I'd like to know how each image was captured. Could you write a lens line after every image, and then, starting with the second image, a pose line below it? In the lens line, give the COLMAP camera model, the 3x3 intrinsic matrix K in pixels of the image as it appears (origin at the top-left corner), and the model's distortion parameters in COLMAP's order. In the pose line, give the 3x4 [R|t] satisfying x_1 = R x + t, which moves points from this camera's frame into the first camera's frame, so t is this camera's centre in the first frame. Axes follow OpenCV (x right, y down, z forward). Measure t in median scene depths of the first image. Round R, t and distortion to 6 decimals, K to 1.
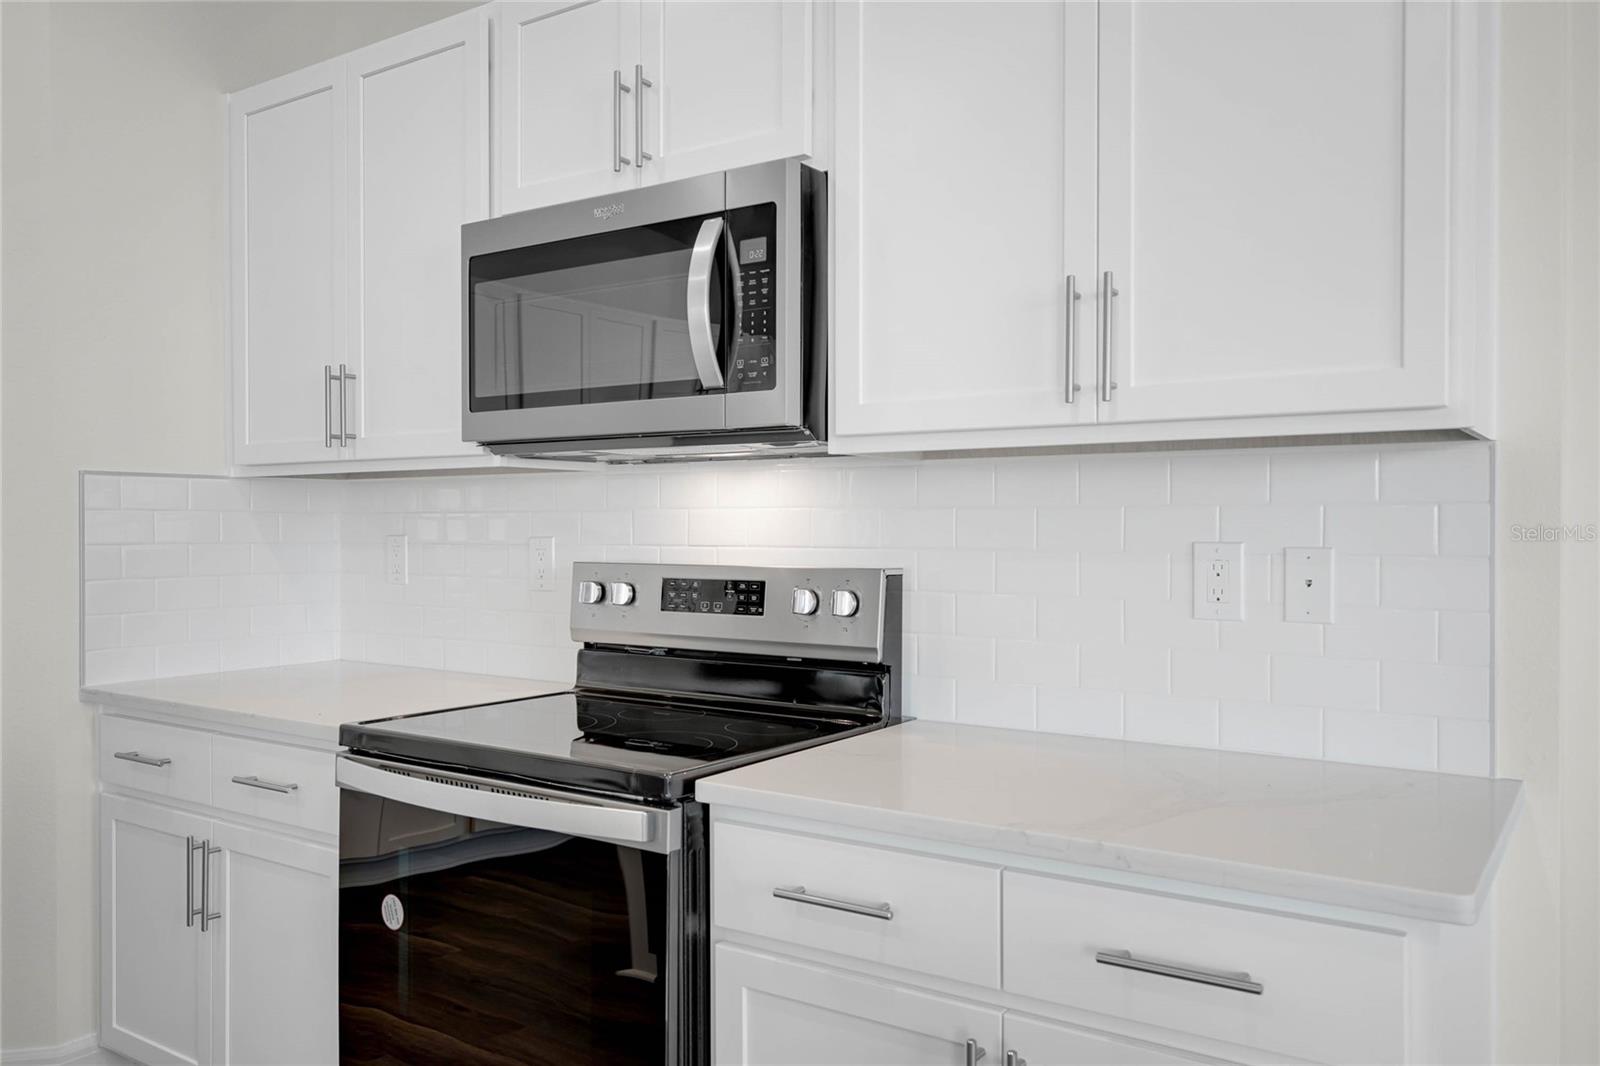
lens RADIAL K [[1233.9, 0, 800.0], [0, 1233.9, 533.0], [0, 0, 1]] dist [0.010633, -0.009471]
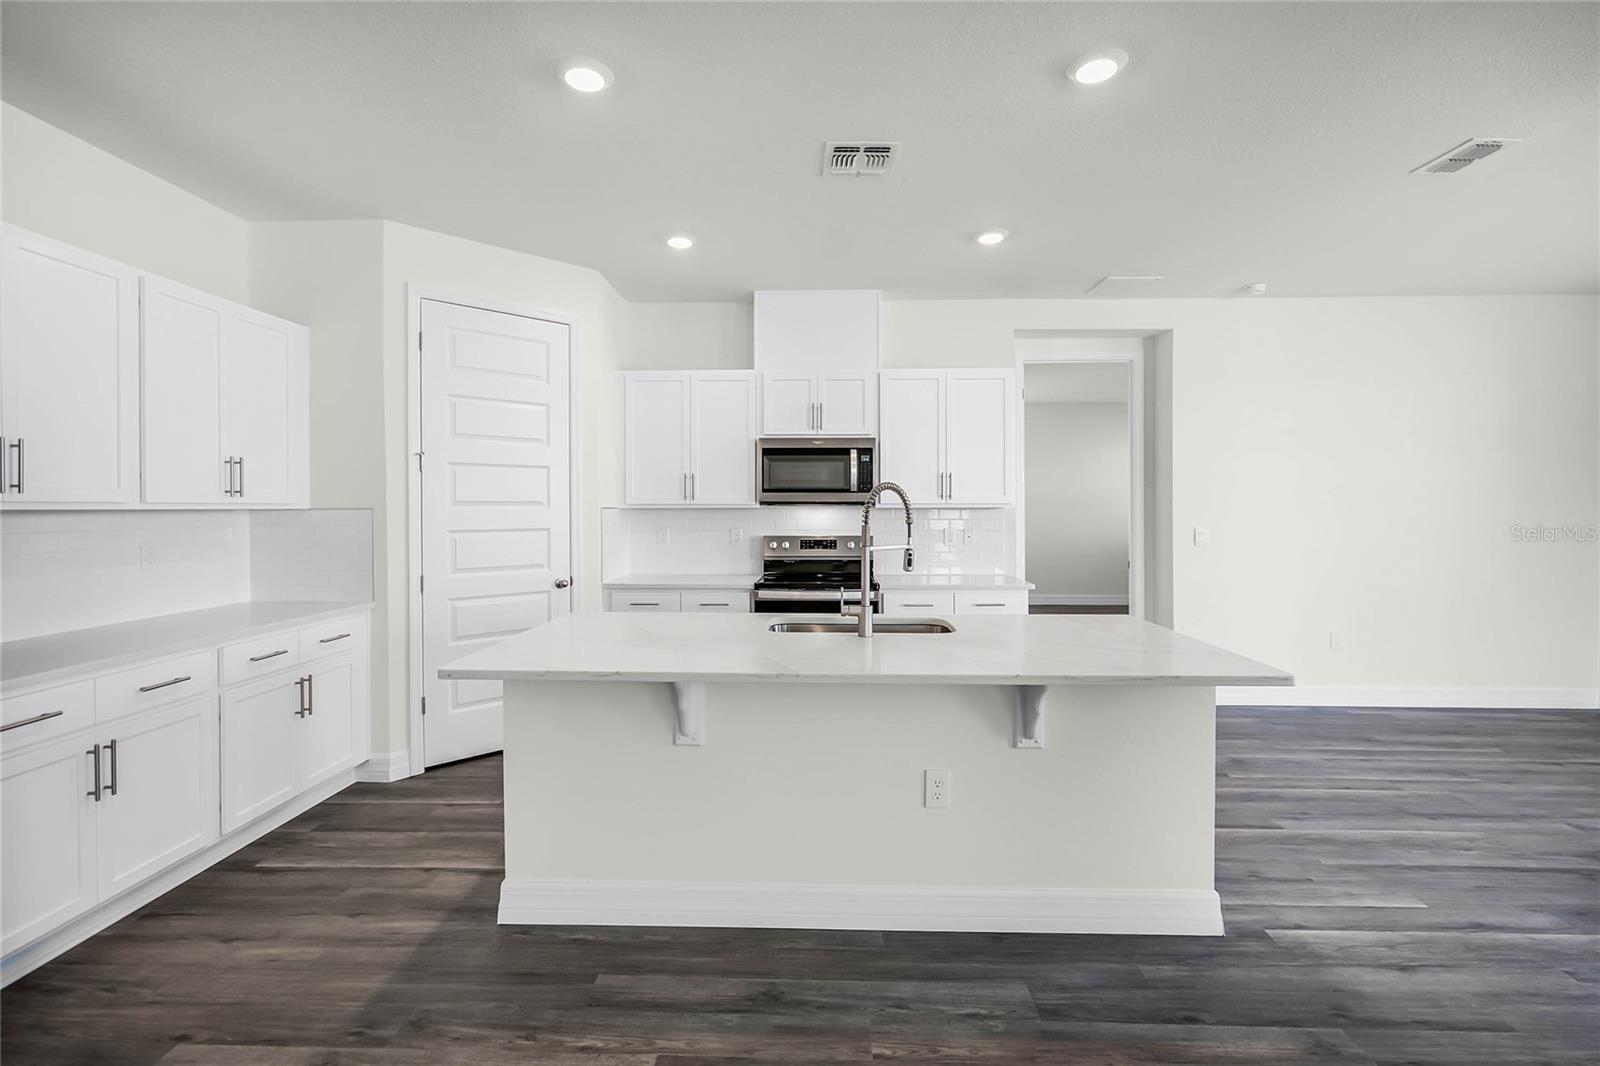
lens RADIAL K [[732.3, 0, 804.5], [0, 732.3, 509.0], [0, 0, 1]] dist [-0.002564, 0.000544]
pose [[0.844002, -0.001906, 0.536337, -1.370804], [0.004254, 0.999986, -0.003140, -0.049876], [-0.536323, 0.004932, 0.843998, -0.852076]]
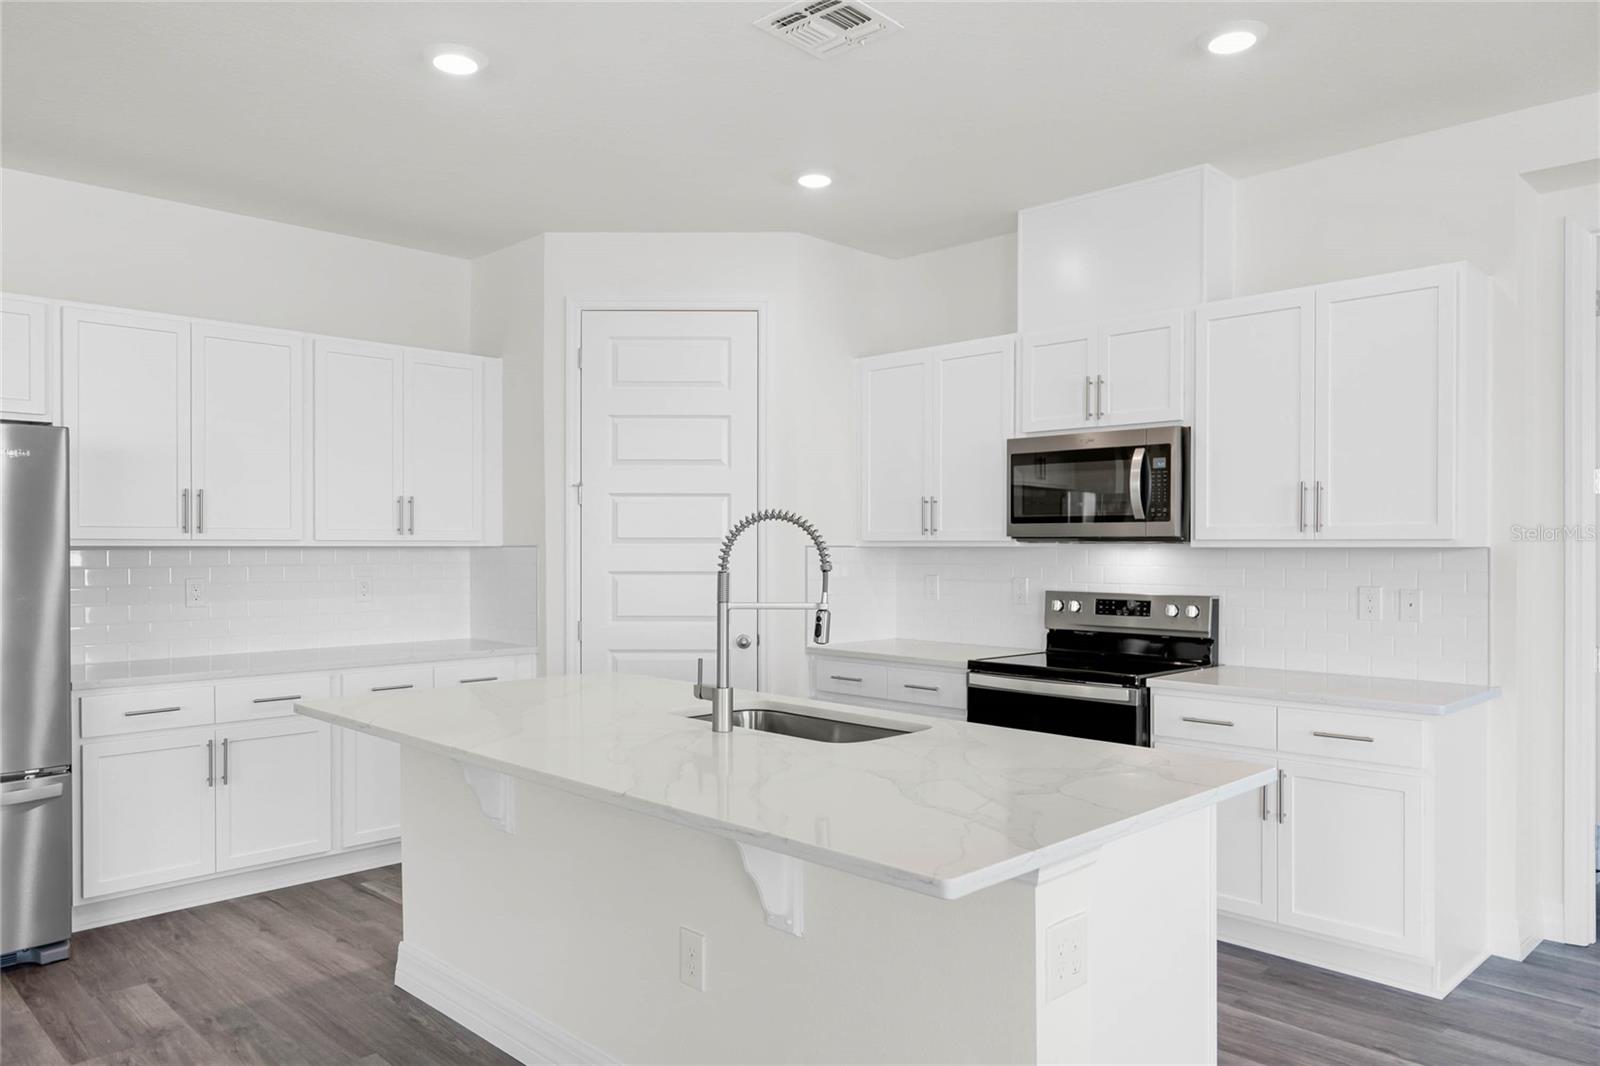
lens RADIAL K [[1115.0, 0, 798.2], [0, 1115.0, 548.5], [0, 0, 1]] dist [0.010433, -0.001449]
pose [[0.980541, 0.002150, -0.196302, -0.270122], [-0.002994, 0.999988, -0.004000, -0.047308], [0.196291, 0.004510, 0.980535, -1.132737]]
